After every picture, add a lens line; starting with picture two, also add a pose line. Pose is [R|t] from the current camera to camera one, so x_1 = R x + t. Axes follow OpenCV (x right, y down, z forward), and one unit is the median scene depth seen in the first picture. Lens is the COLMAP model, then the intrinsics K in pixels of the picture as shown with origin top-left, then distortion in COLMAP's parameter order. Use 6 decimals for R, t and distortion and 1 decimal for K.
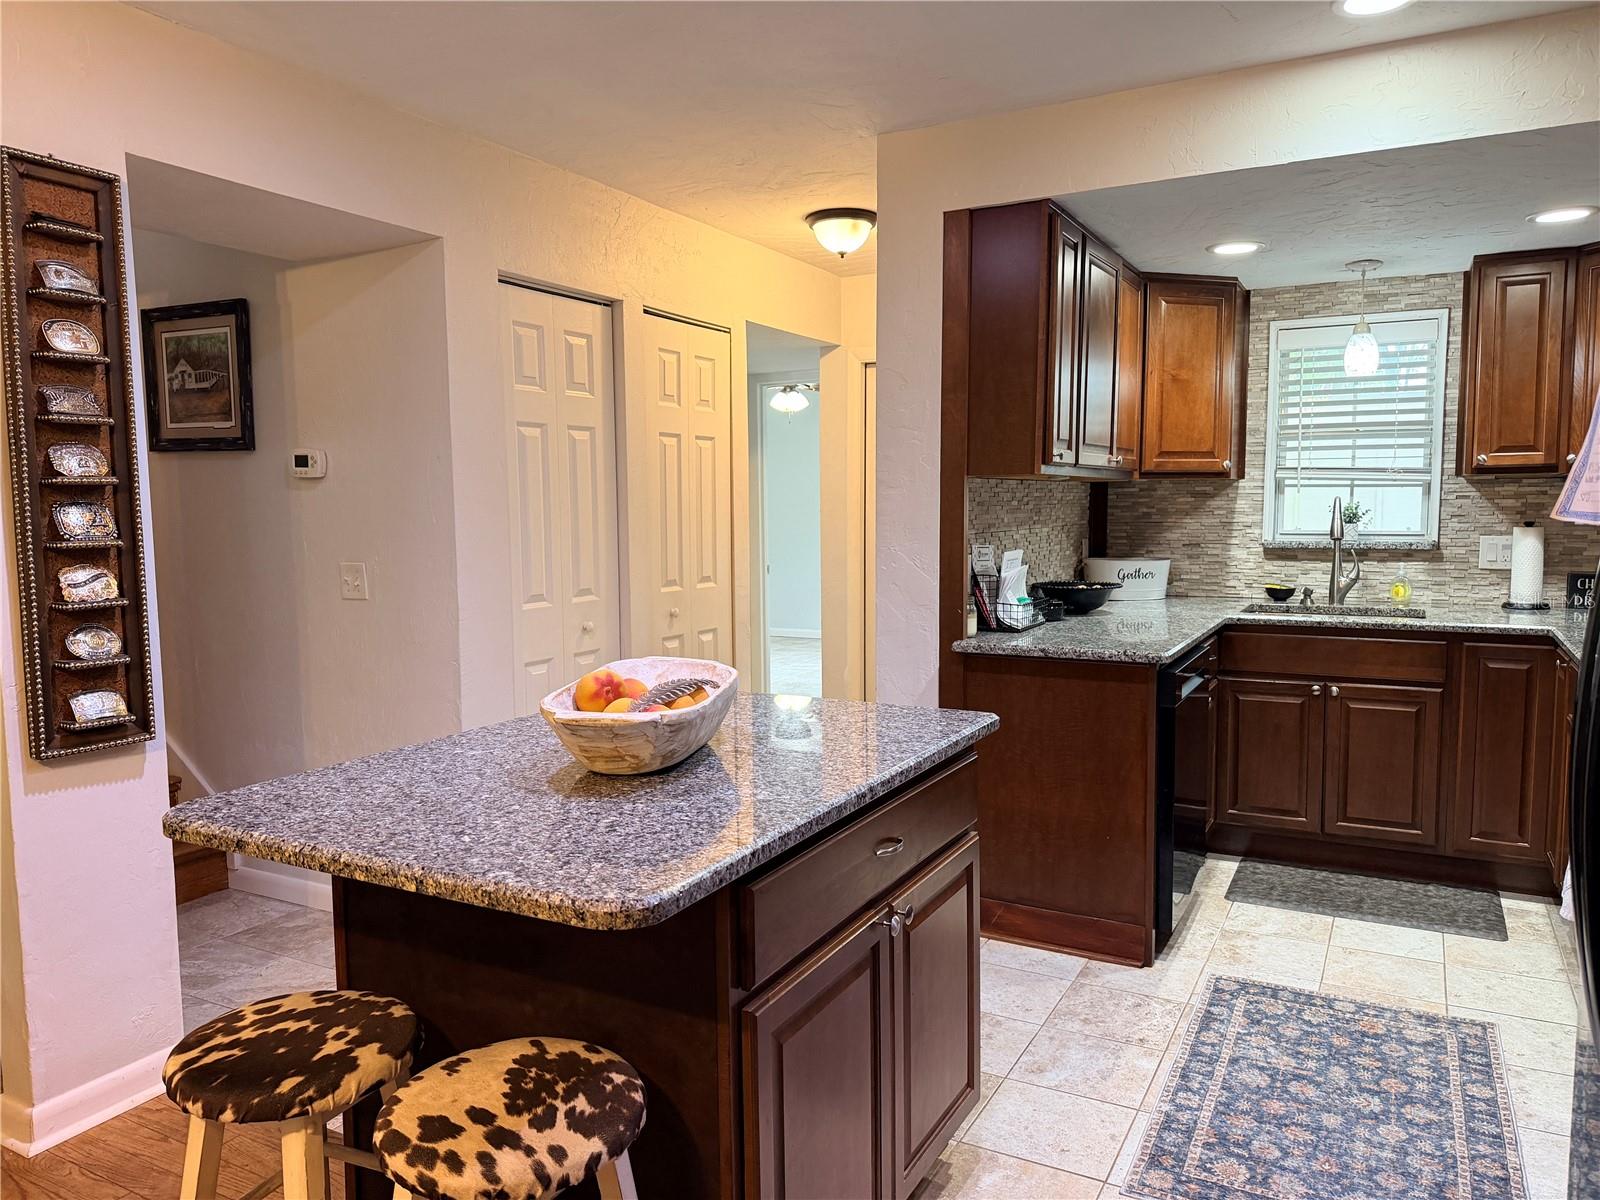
lens RADIAL K [[1121.2, 0, 800.1], [0, 1121.2, 591.0], [0, 0, 1]] dist [0.087929, -0.134949]
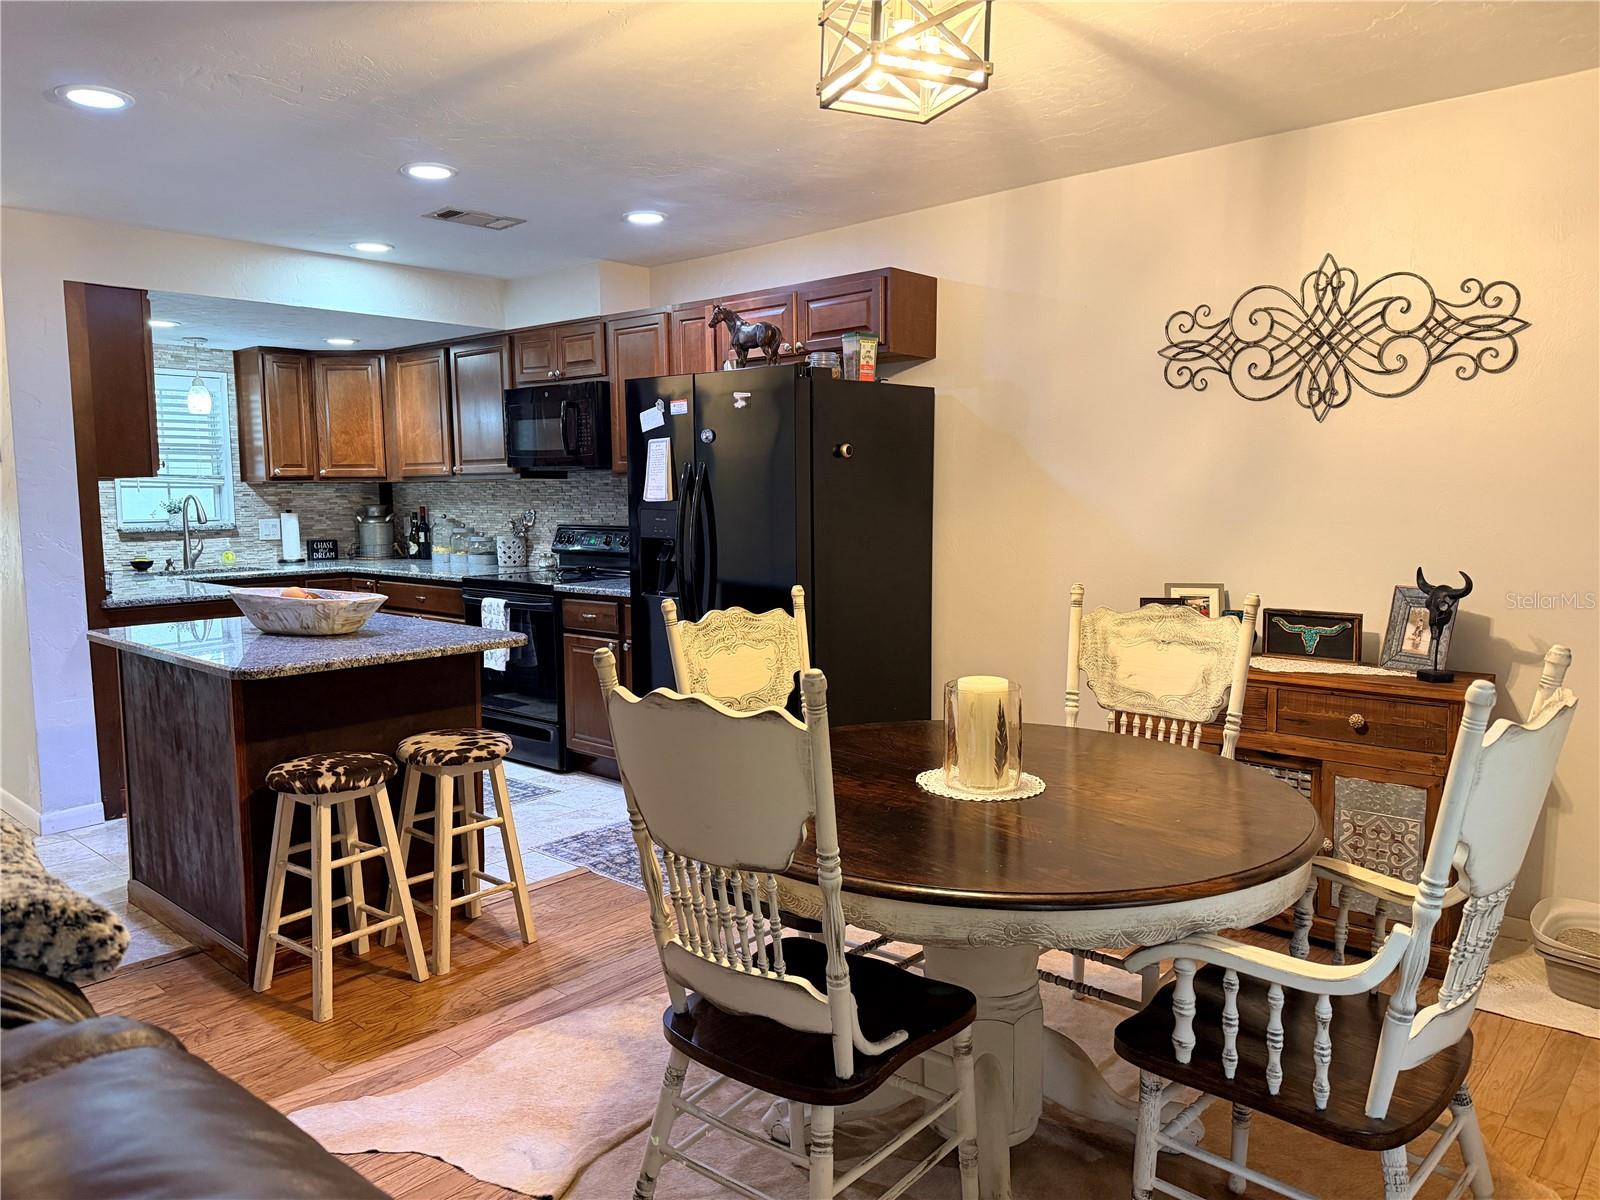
lens RADIAL K [[1121.2, 0, 800.1], [0, 1121.2, 591.0], [0, 0, 1]] dist [0.087929, -0.134949]
pose [[0.228636, -0.083294, 0.969942, -2.020179], [0.084032, 0.994303, 0.065578, 0.027217], [-0.969879, 0.066512, 0.234332, -0.258705]]
